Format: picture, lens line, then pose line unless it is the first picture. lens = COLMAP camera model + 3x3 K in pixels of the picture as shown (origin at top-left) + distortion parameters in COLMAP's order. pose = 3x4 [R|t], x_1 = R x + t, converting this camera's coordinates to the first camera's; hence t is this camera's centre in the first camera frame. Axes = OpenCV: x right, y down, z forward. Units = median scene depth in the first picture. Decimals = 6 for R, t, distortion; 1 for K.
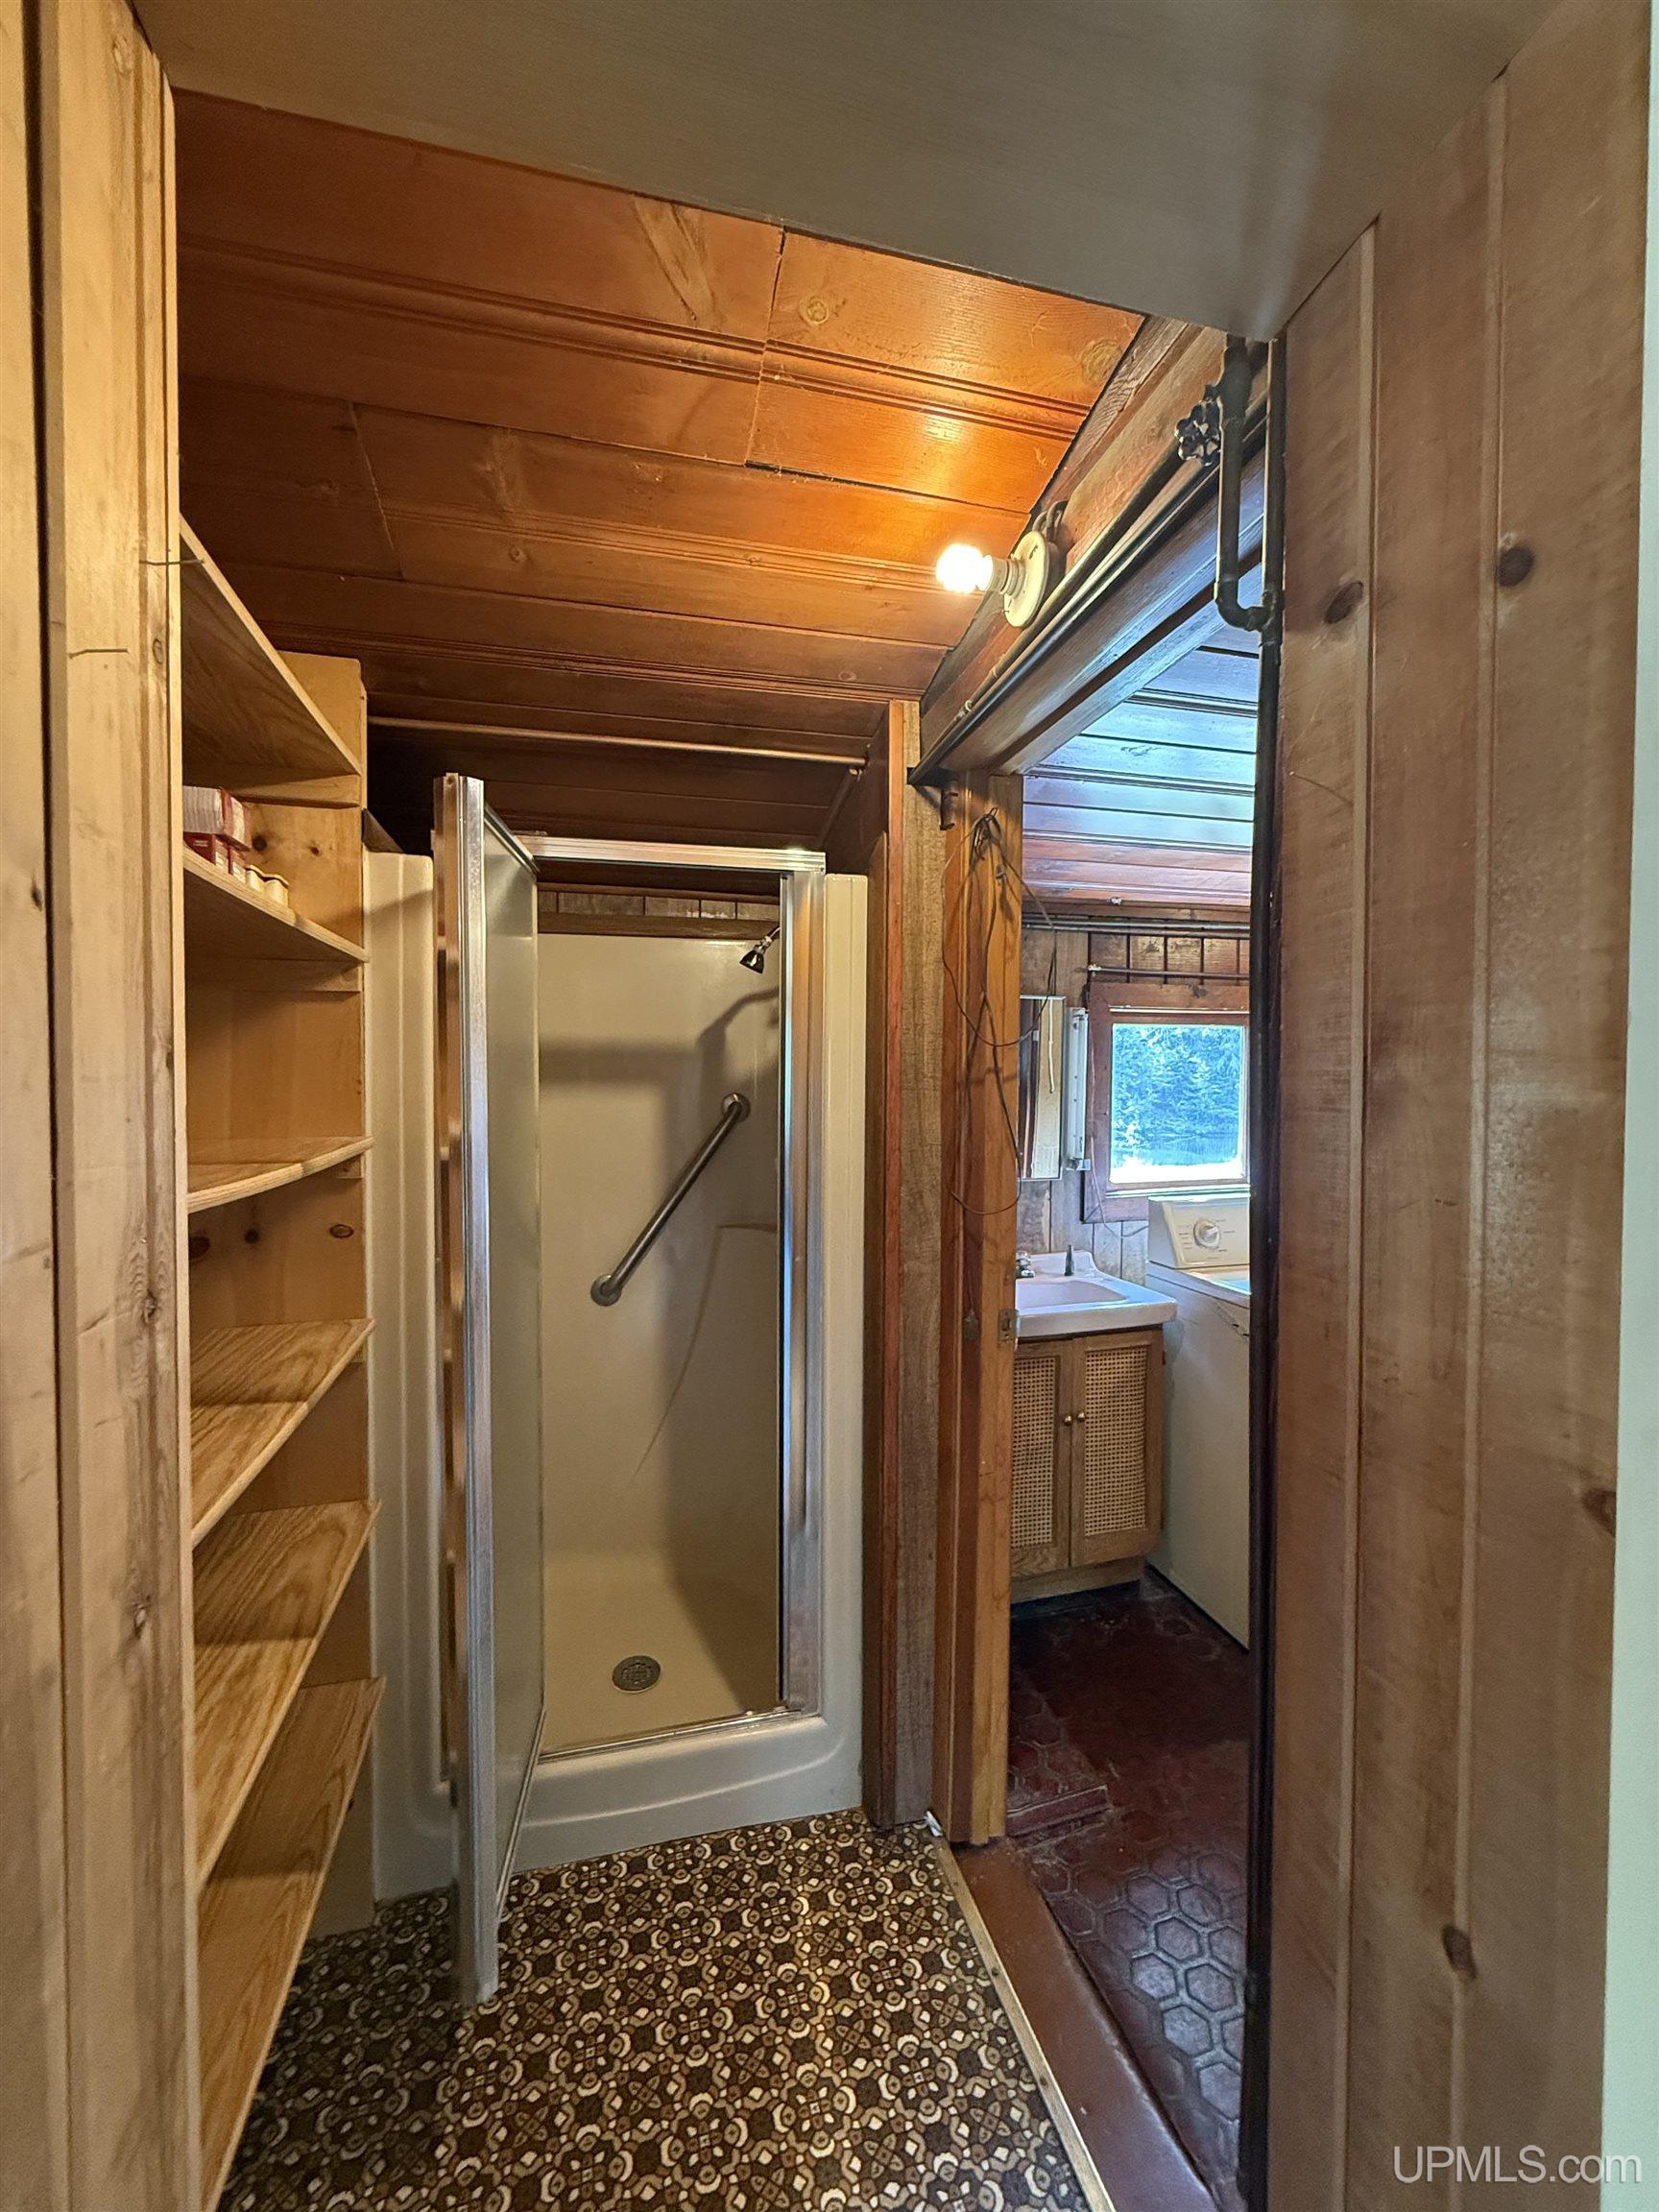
lens RADIAL K [[884.4, 0, 829.8], [0, 884.4, 1096.6], [0, 0, 1]] dist [0.000357, 0.000677]
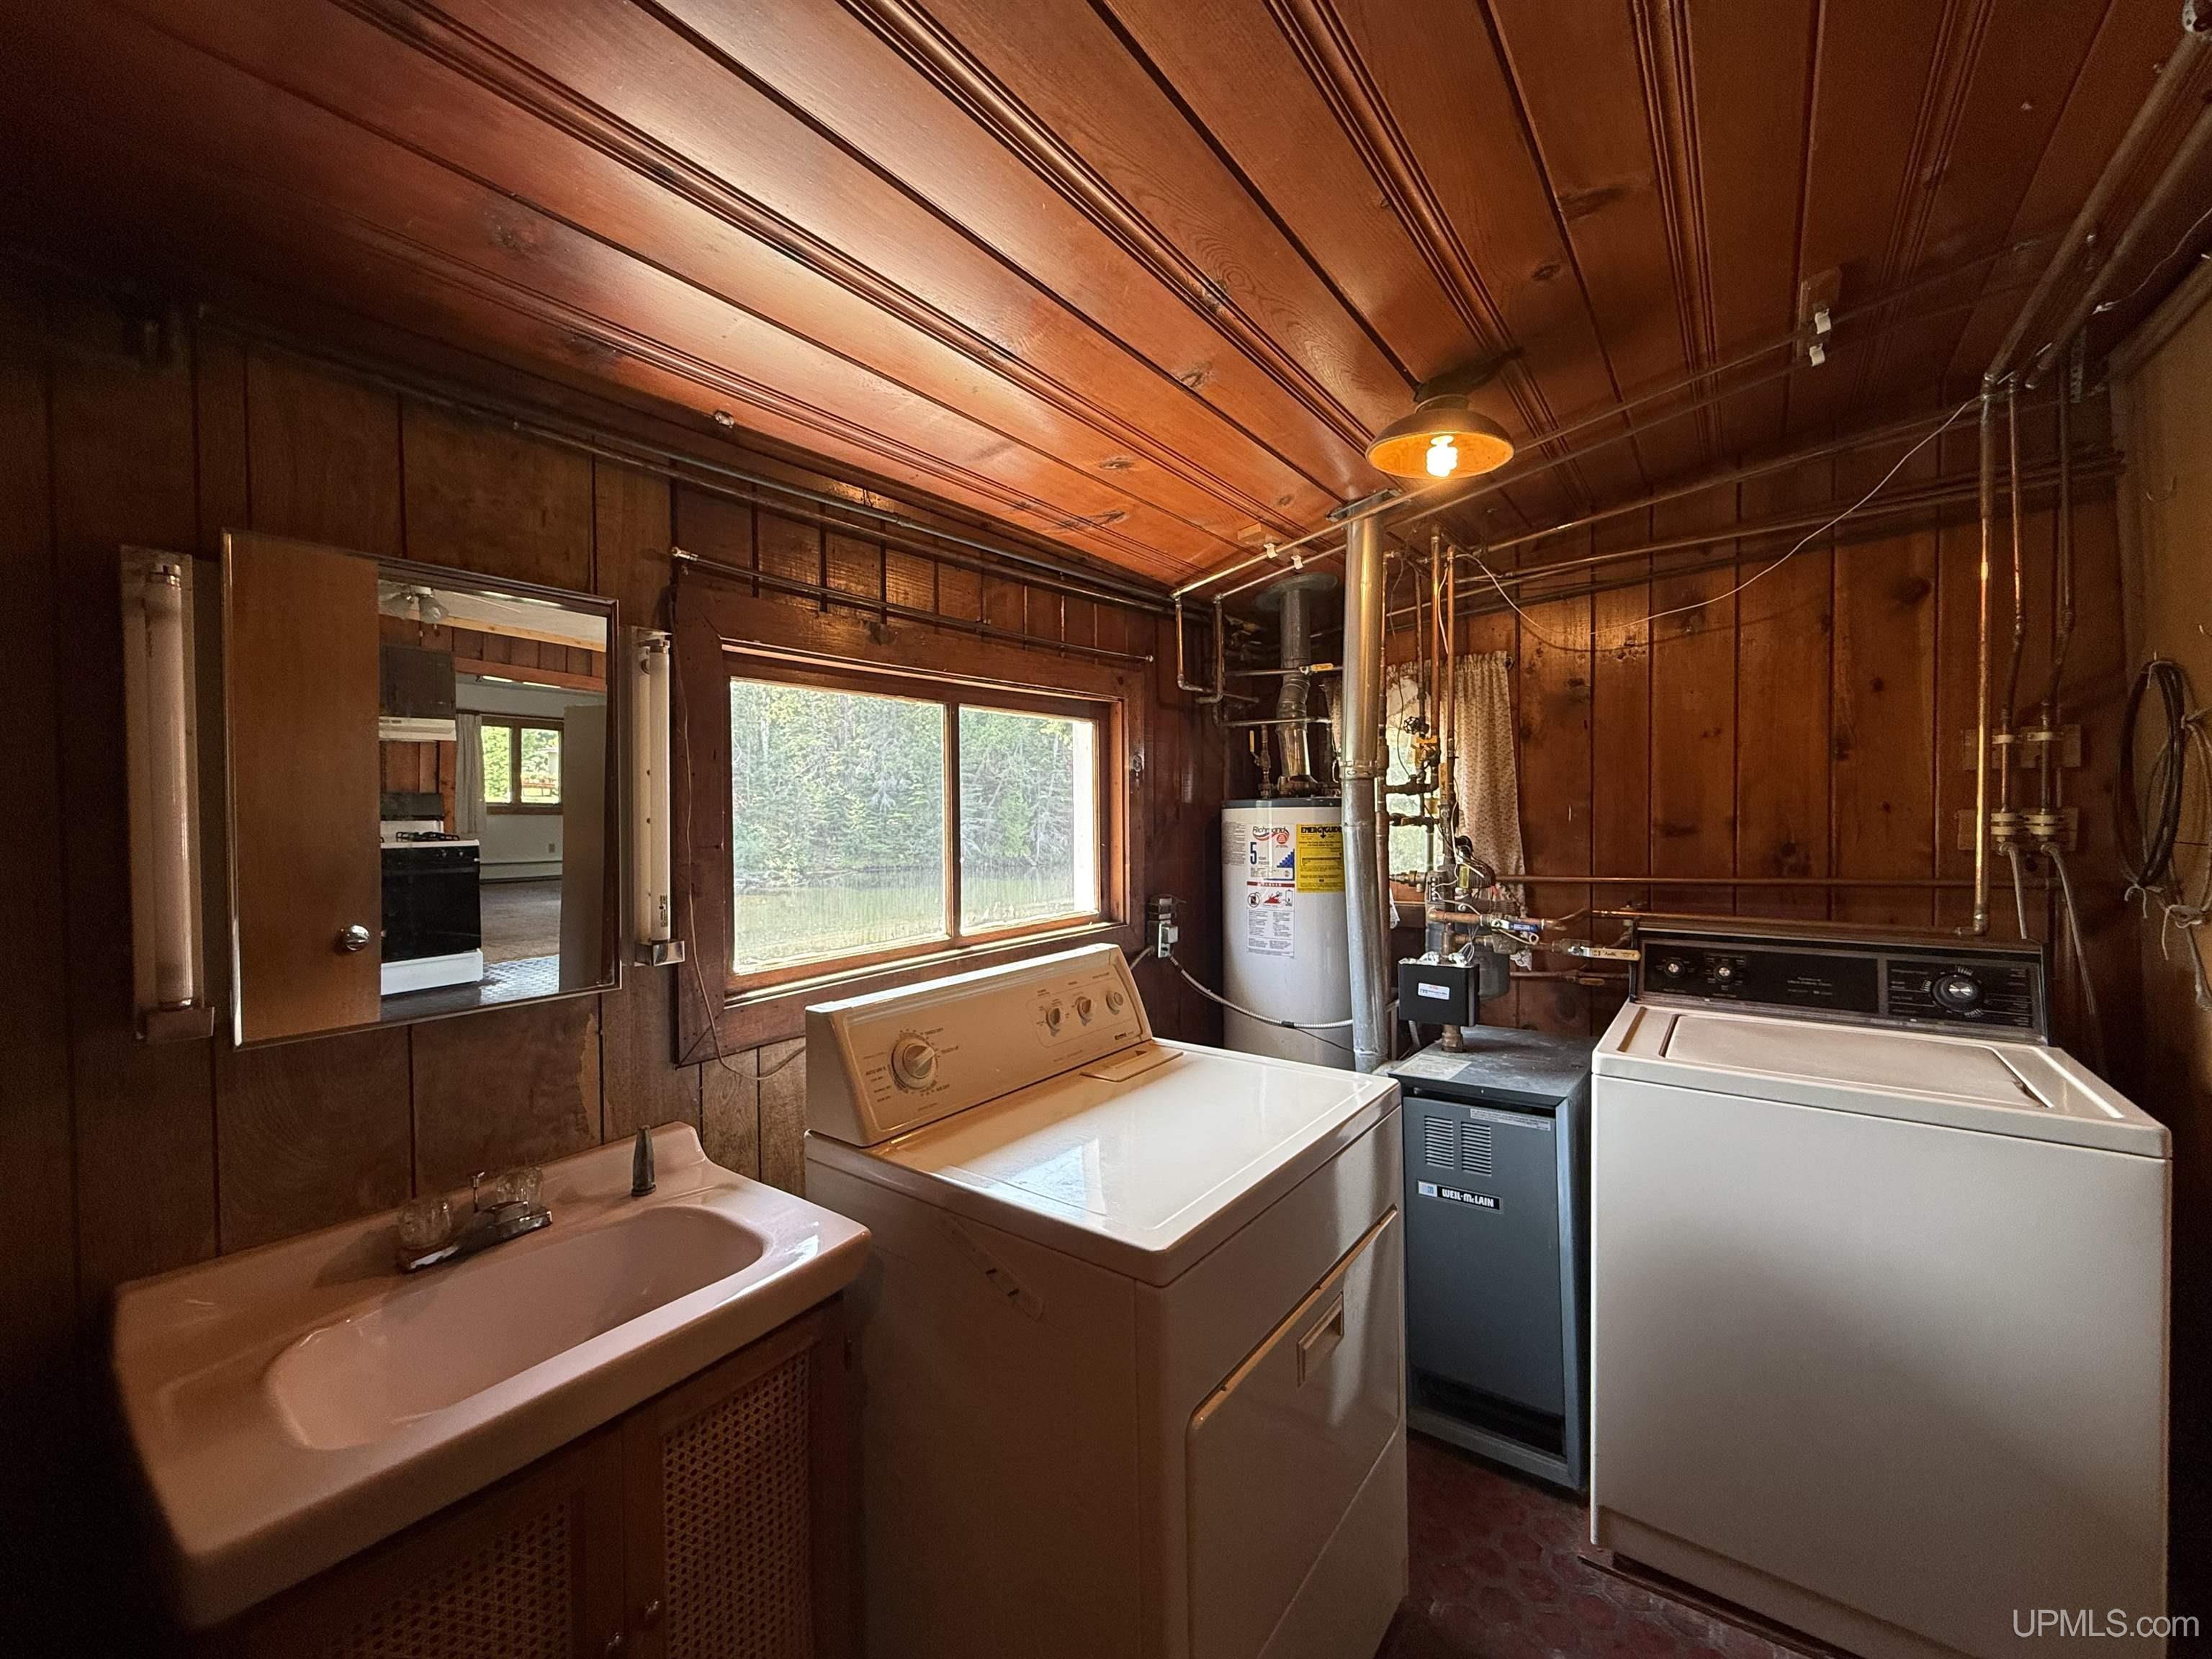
lens RADIAL K [[884.4, 0, 1099.5], [0, 884.4, 830.5], [0, 0, 1]] dist [0.000357, 0.000677]
pose [[0.785508, -0.024843, 0.618352, 0.169217], [0.027985, 0.999598, 0.004610, 0.014208], [-0.618218, 0.013684, 0.785887, 0.461859]]
